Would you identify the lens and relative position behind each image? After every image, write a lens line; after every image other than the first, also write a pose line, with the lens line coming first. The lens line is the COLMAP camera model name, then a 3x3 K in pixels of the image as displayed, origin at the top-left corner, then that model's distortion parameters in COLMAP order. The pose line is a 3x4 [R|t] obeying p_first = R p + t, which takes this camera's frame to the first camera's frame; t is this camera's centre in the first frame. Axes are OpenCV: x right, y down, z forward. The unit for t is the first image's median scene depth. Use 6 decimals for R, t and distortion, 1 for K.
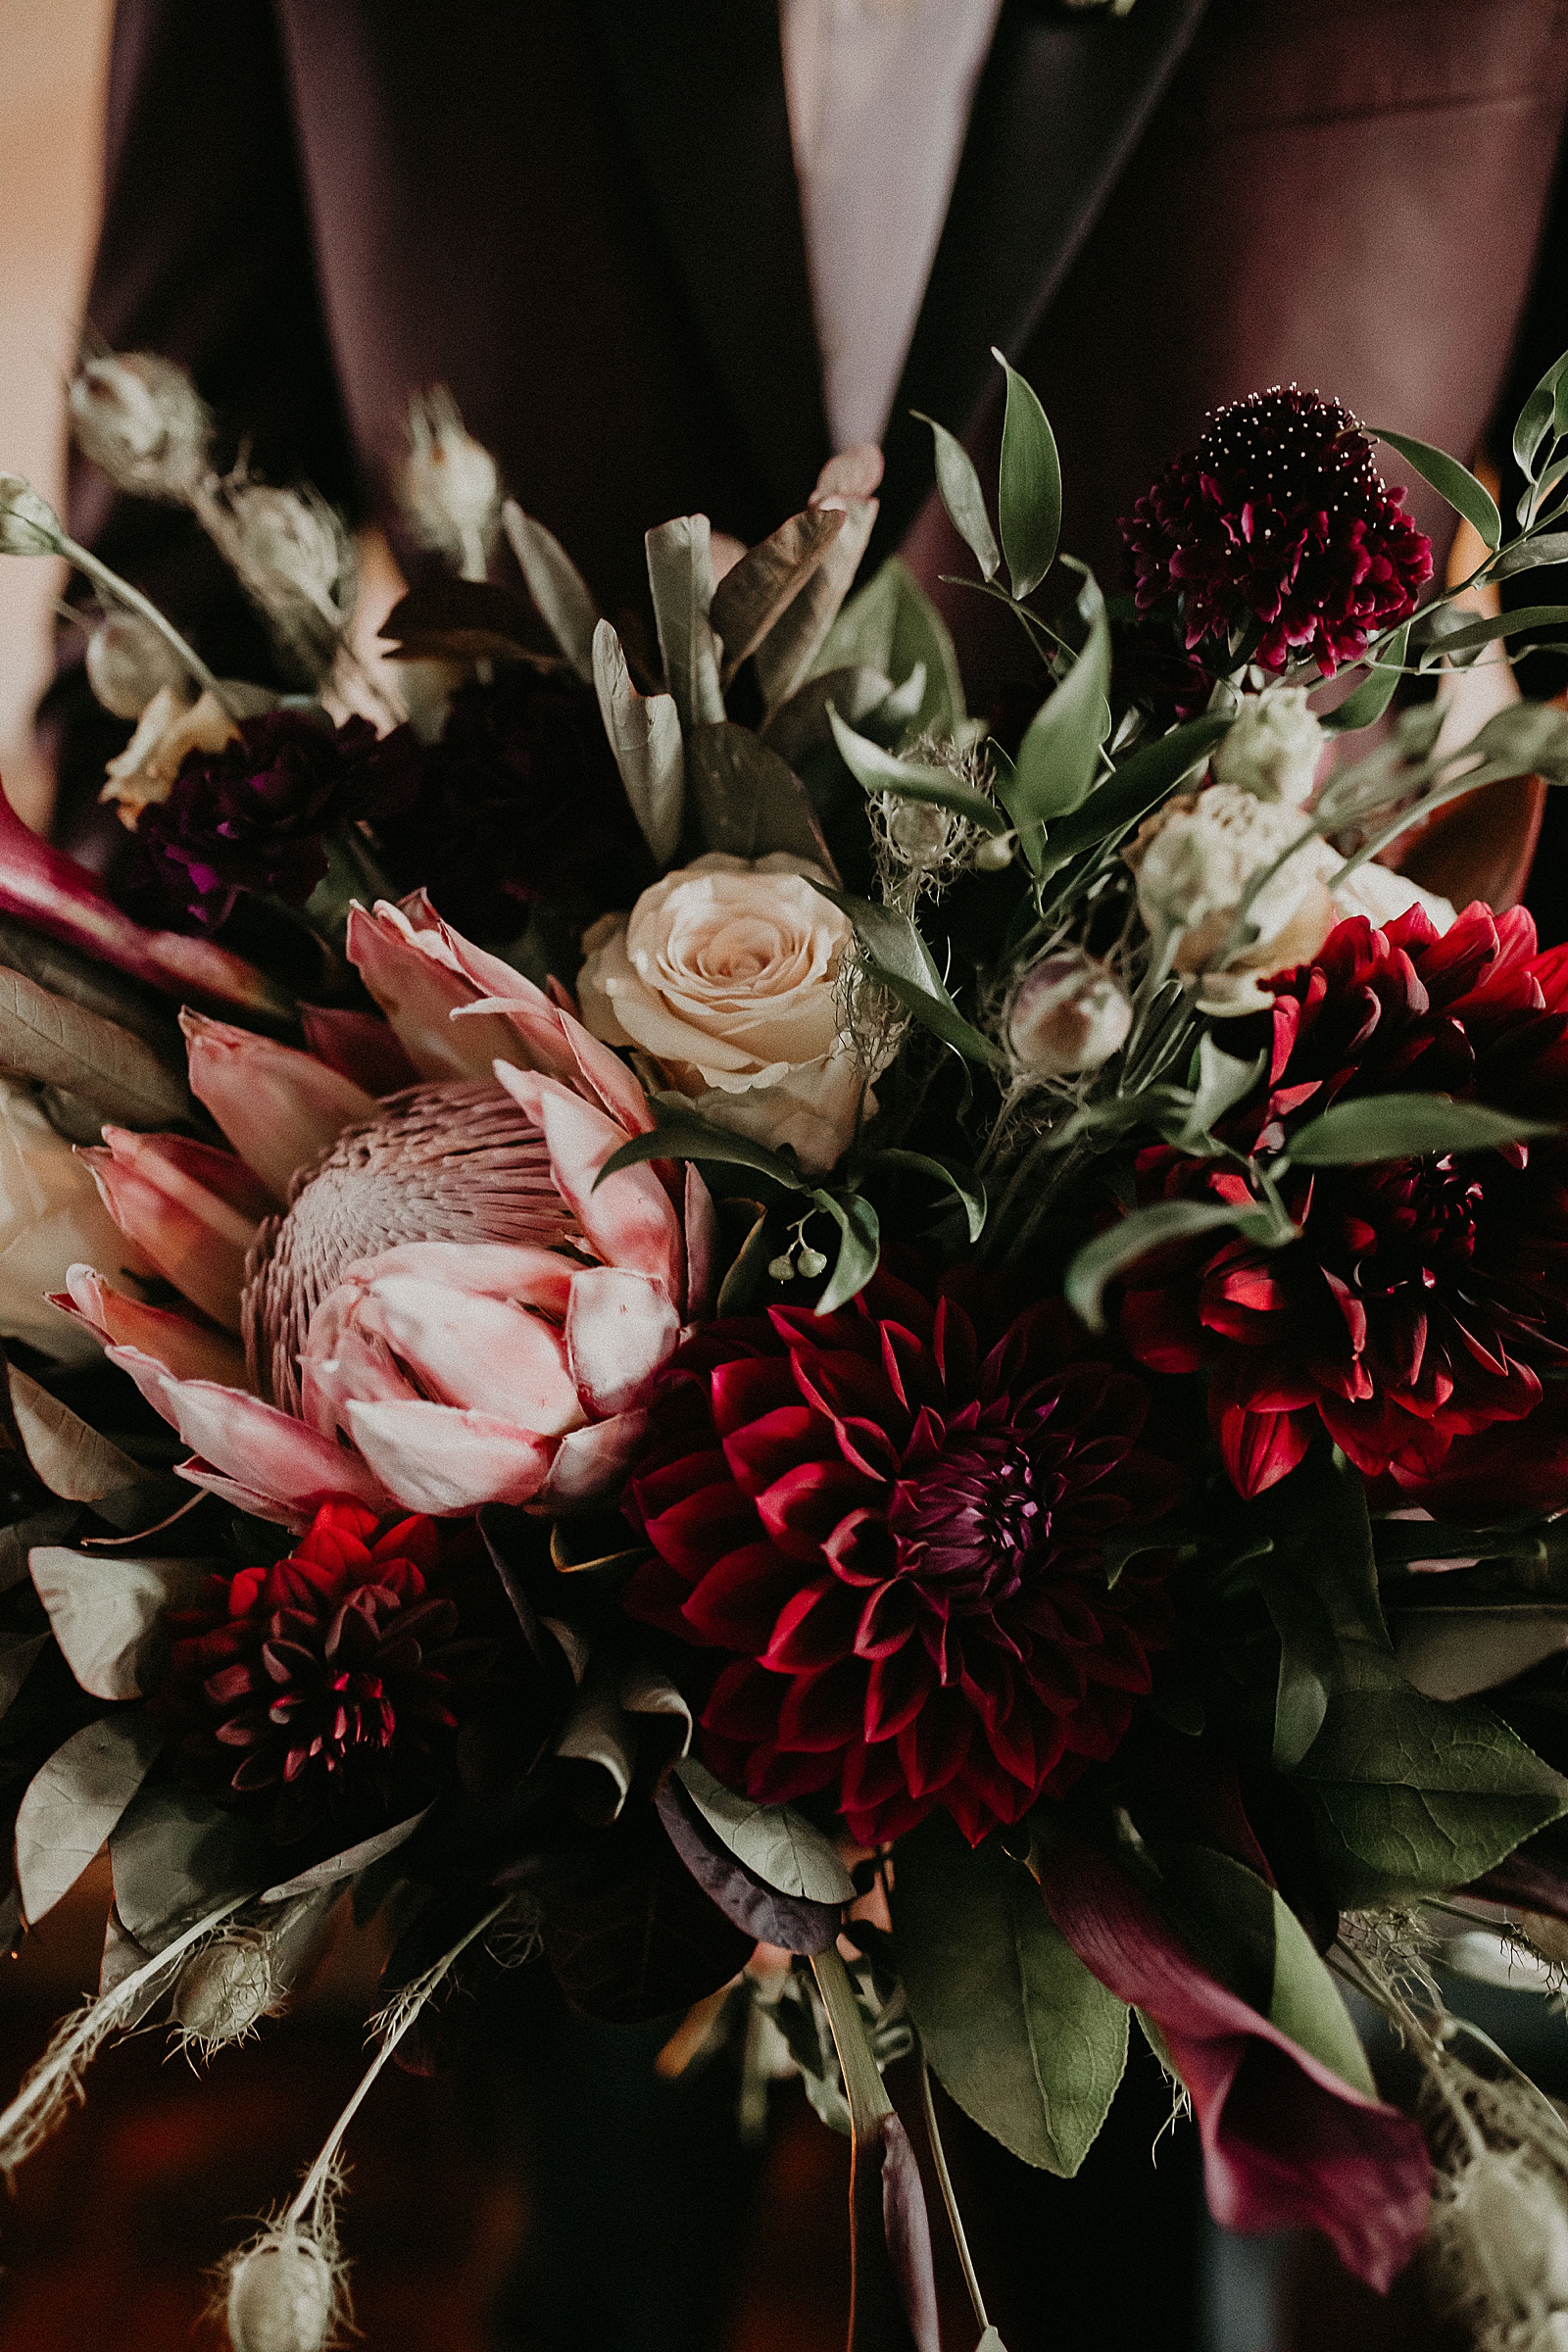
lens RADIAL K [[2275.2, 0, 785.5], [0, 2275.2, 1157.3], [0, 0, 1]] dist [-0.043118, 0.027341]
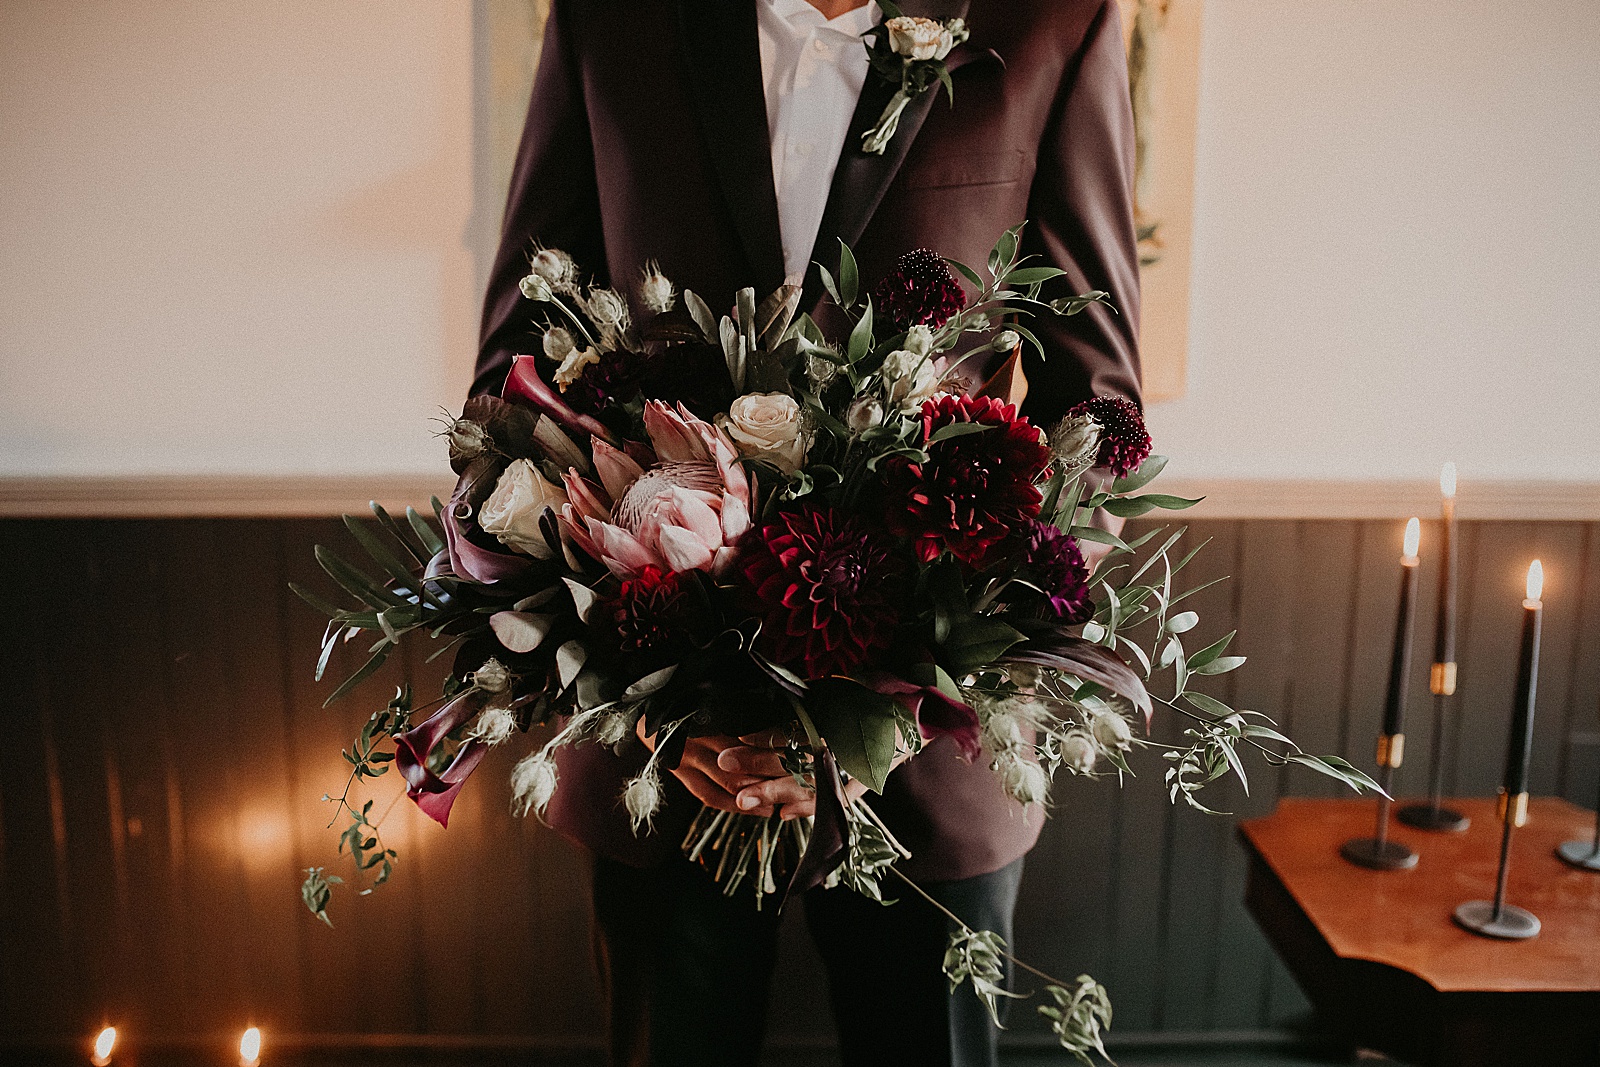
lens RADIAL K [[1547.8, 0, 800.0], [0, 1547.8, 533.5], [0, 0, 1]] dist [-0.043118, 0.027341]
pose [[0.996980, -0.010218, 0.076985, -0.151723], [0.026003, 0.978009, -0.206938, 0.567913], [-0.073178, 0.208314, 0.975321, -1.202912]]
